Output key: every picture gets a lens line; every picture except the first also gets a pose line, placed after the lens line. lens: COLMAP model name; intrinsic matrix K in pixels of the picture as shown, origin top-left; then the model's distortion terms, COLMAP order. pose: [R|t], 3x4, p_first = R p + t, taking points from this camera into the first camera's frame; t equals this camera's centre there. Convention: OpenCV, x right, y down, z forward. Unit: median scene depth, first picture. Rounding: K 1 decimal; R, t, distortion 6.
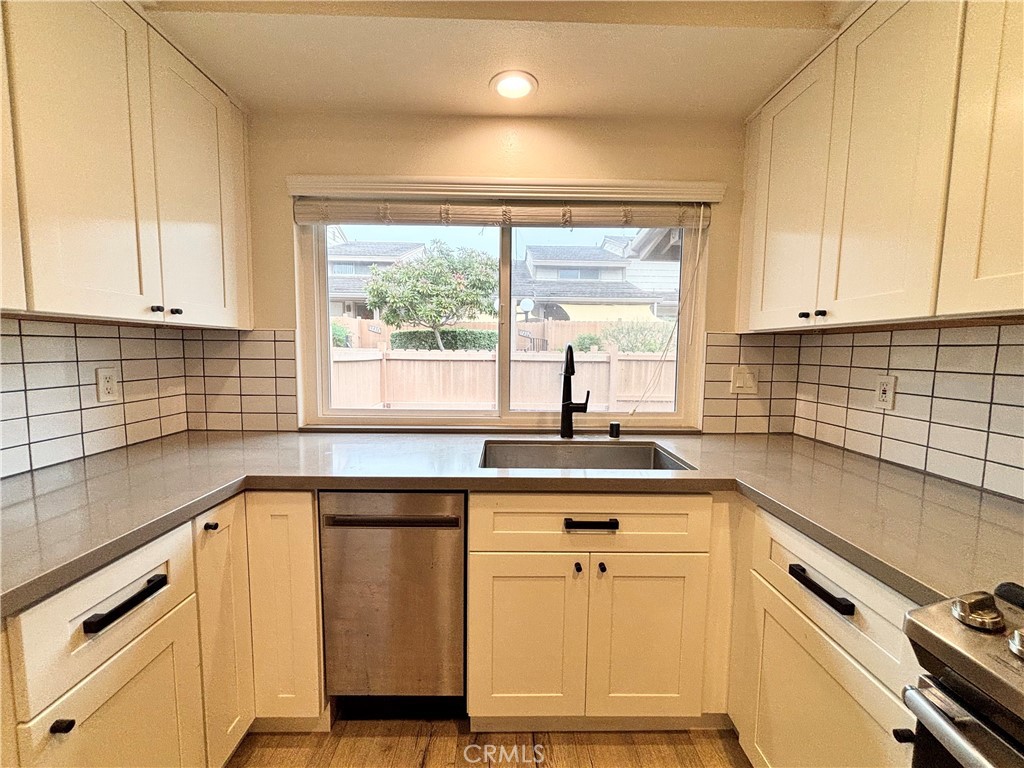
lens RADIAL K [[412.7, 0, 513.5], [0, 412.7, 386.8], [0, 0, 1]] dist [0.001401, -0.001425]
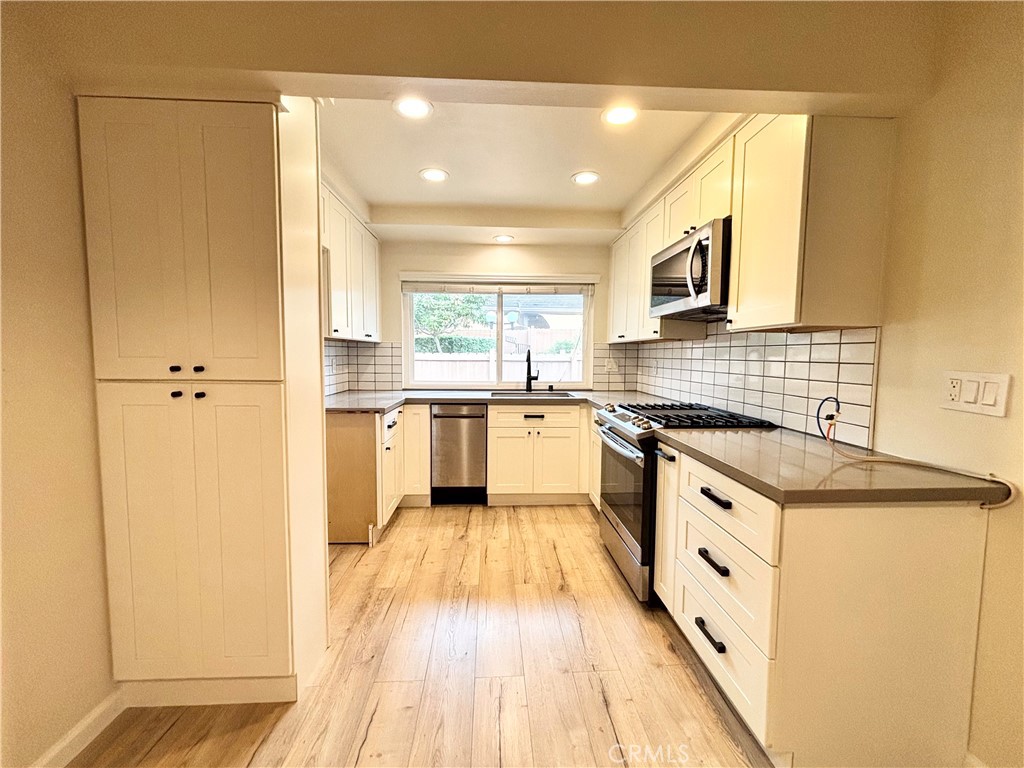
lens RADIAL K [[412.7, 0, 513.2], [0, 412.7, 386.1], [0, 0, 1]] dist [0.001401, -0.001425]
pose [[0.999515, -0.005830, 0.030577, -0.017848], [0.006211, 0.999904, -0.012374, 0.118777], [-0.030502, 0.012558, 0.999456, -1.153657]]
